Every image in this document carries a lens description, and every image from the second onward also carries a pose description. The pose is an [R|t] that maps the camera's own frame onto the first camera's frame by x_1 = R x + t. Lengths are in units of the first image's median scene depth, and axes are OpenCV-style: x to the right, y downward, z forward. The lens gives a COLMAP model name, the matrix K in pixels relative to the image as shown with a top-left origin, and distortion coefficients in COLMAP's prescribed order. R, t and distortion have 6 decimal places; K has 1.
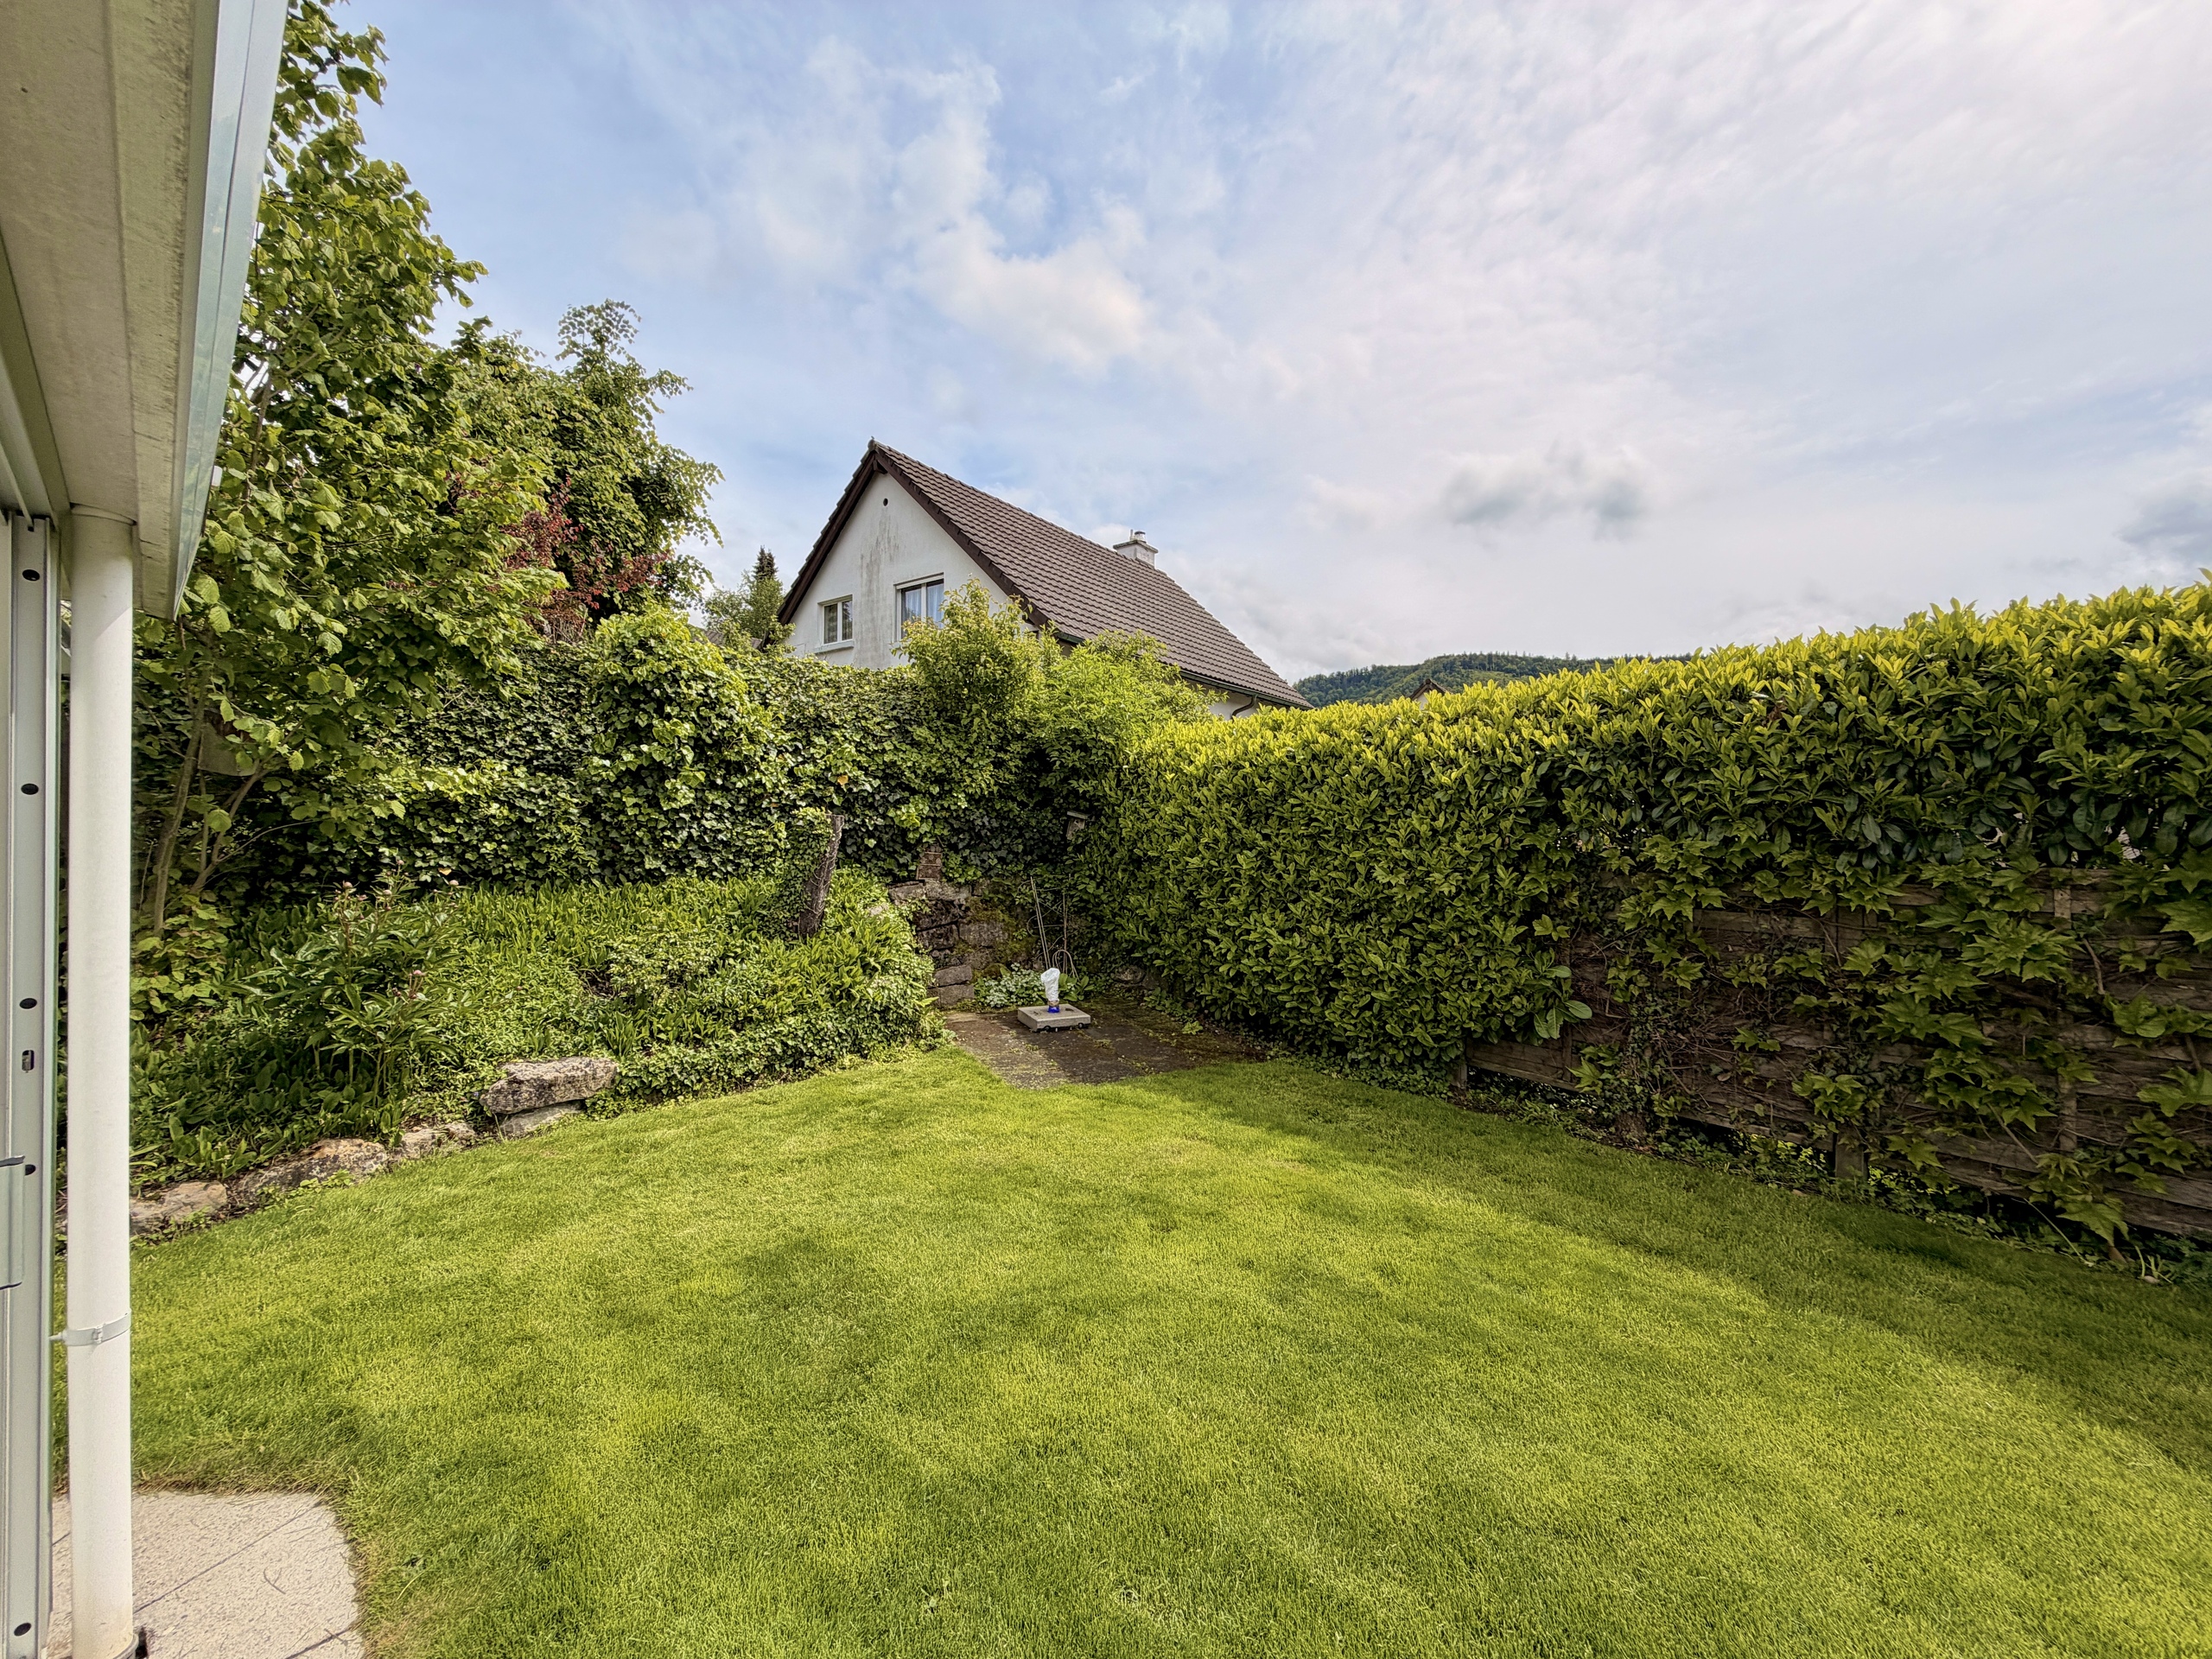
lens RADIAL K [[880.1, 0, 1098.2], [0, 880.1, 831.3], [0, 0, 1]] dist [0.002165, 0.000247]
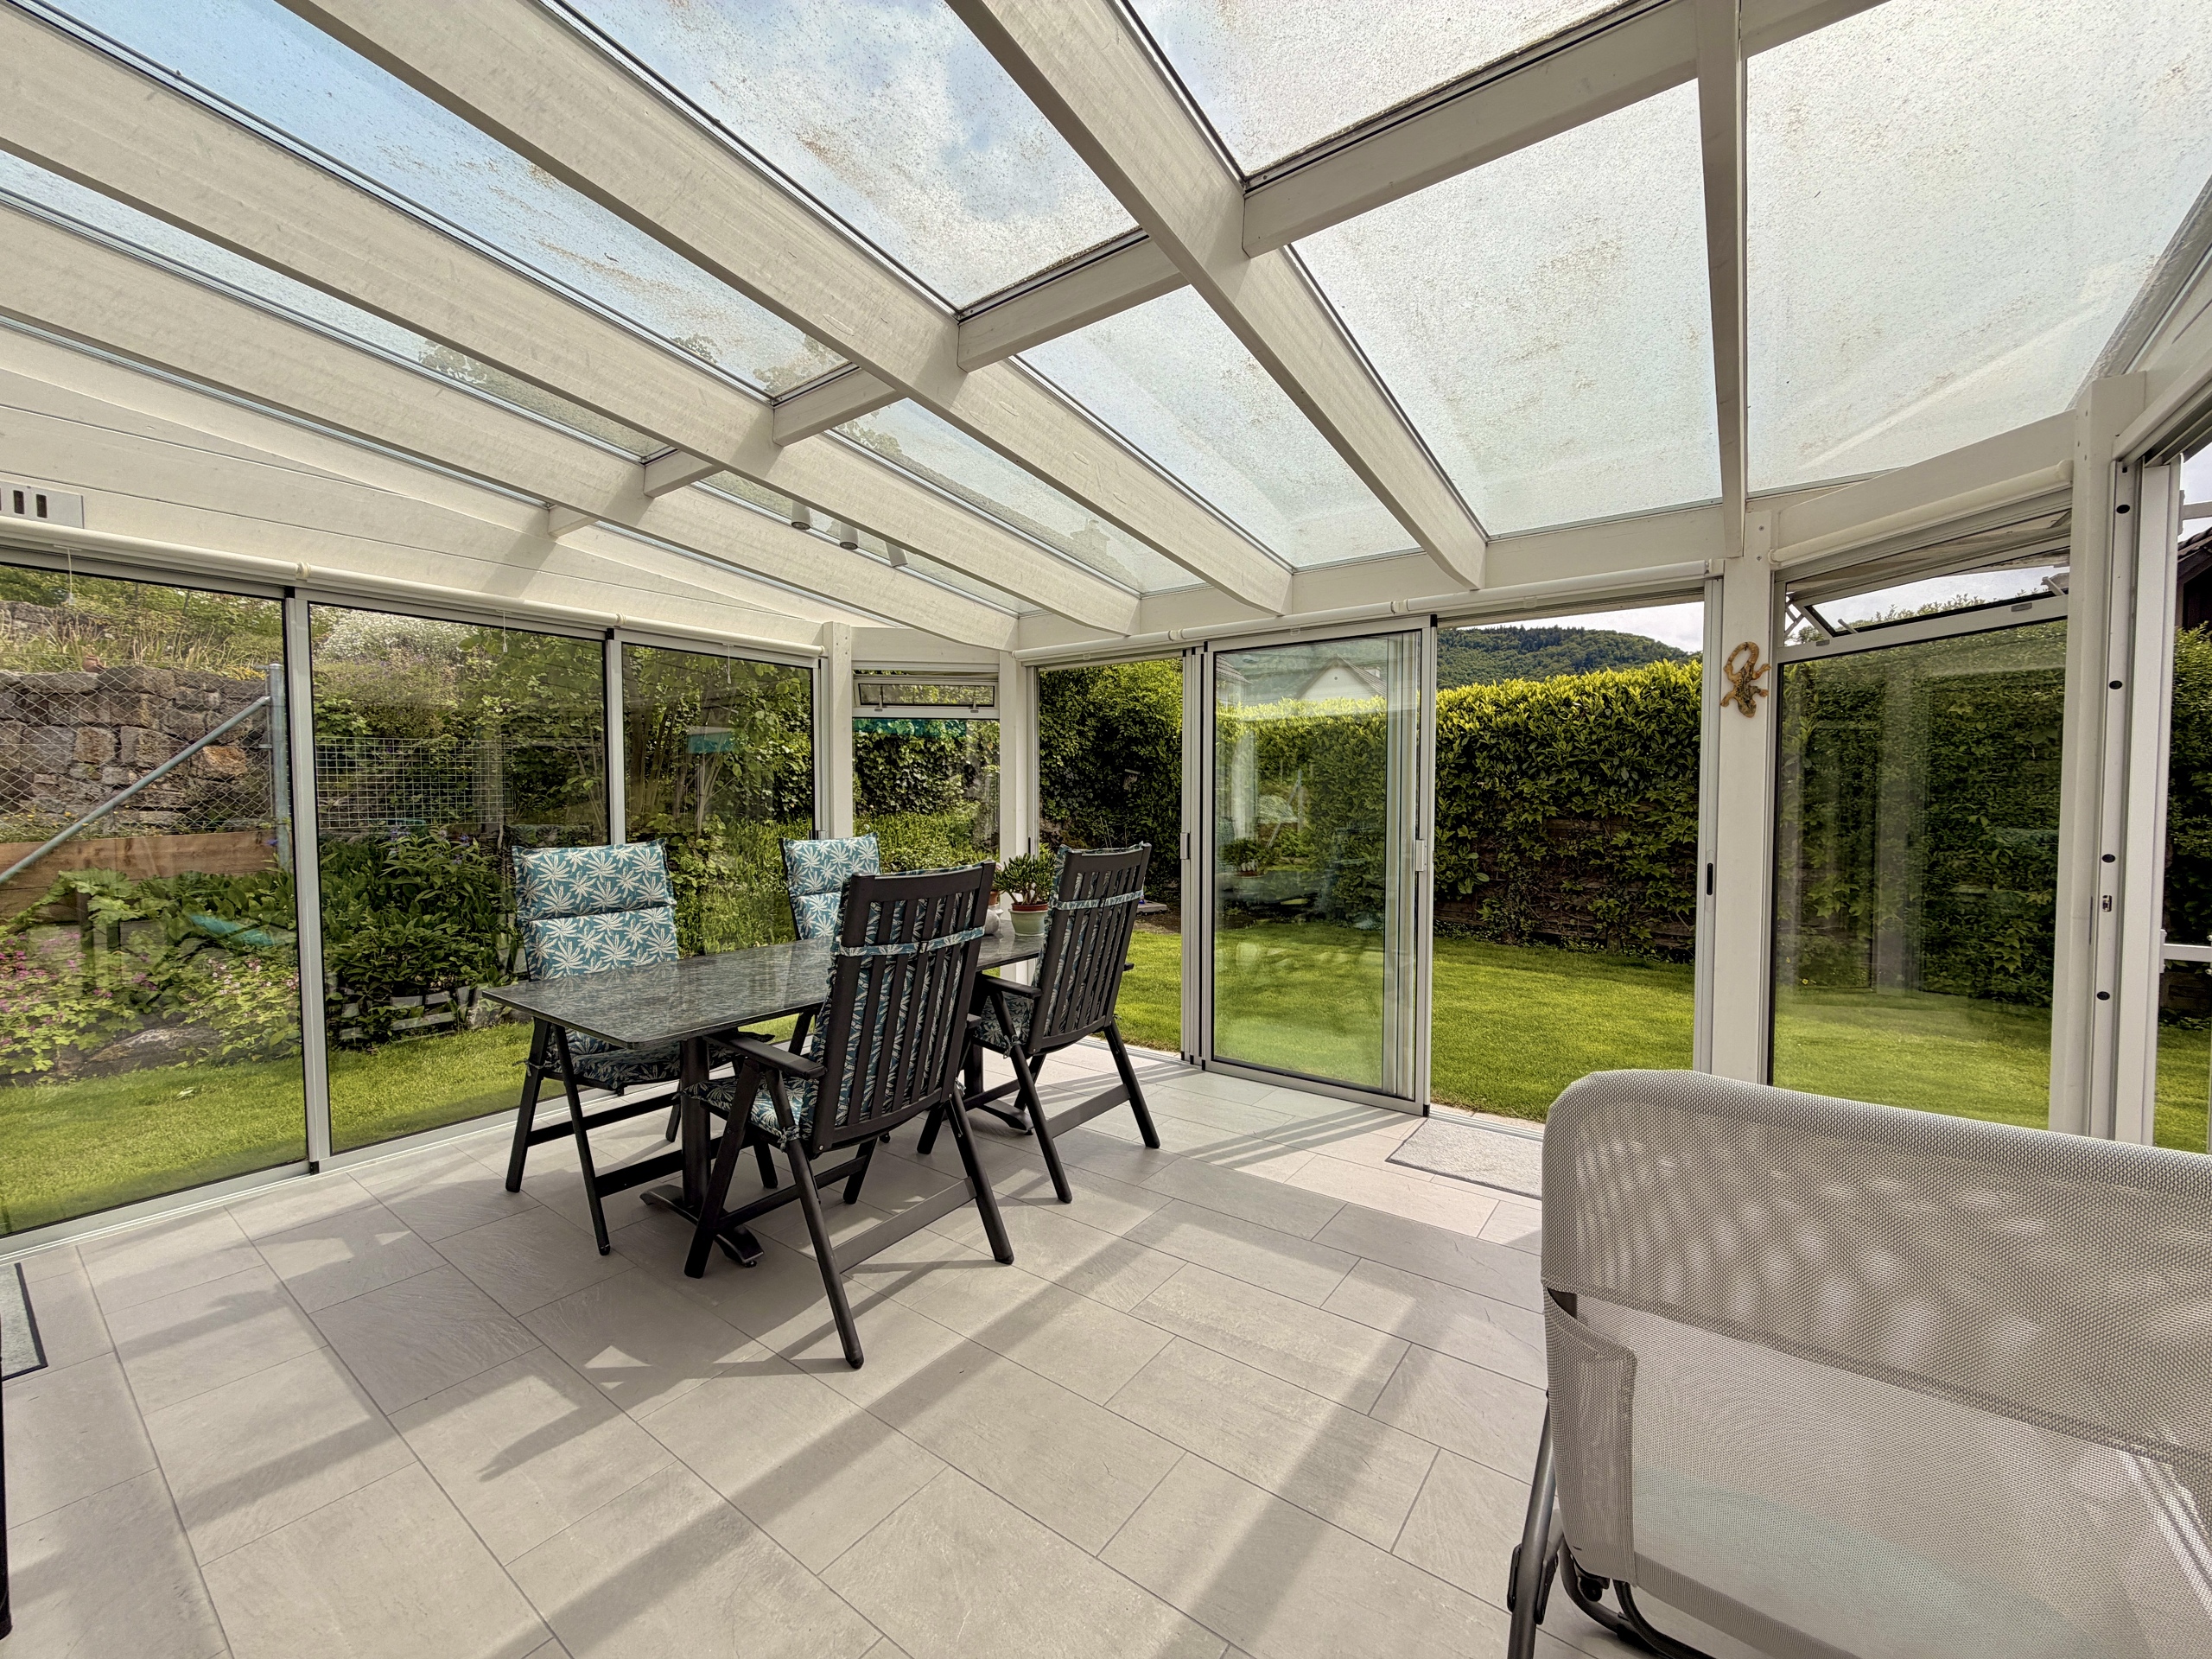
lens RADIAL K [[880.1, 0, 1098.2], [0, 880.1, 831.3], [0, 0, 1]] dist [0.002165, 0.000247]
pose [[0.993930, -0.008568, 0.109683, -0.462090], [0.003951, 0.999100, 0.042240, 0.034088], [-0.109946, -0.041550, 0.993069, -0.746649]]
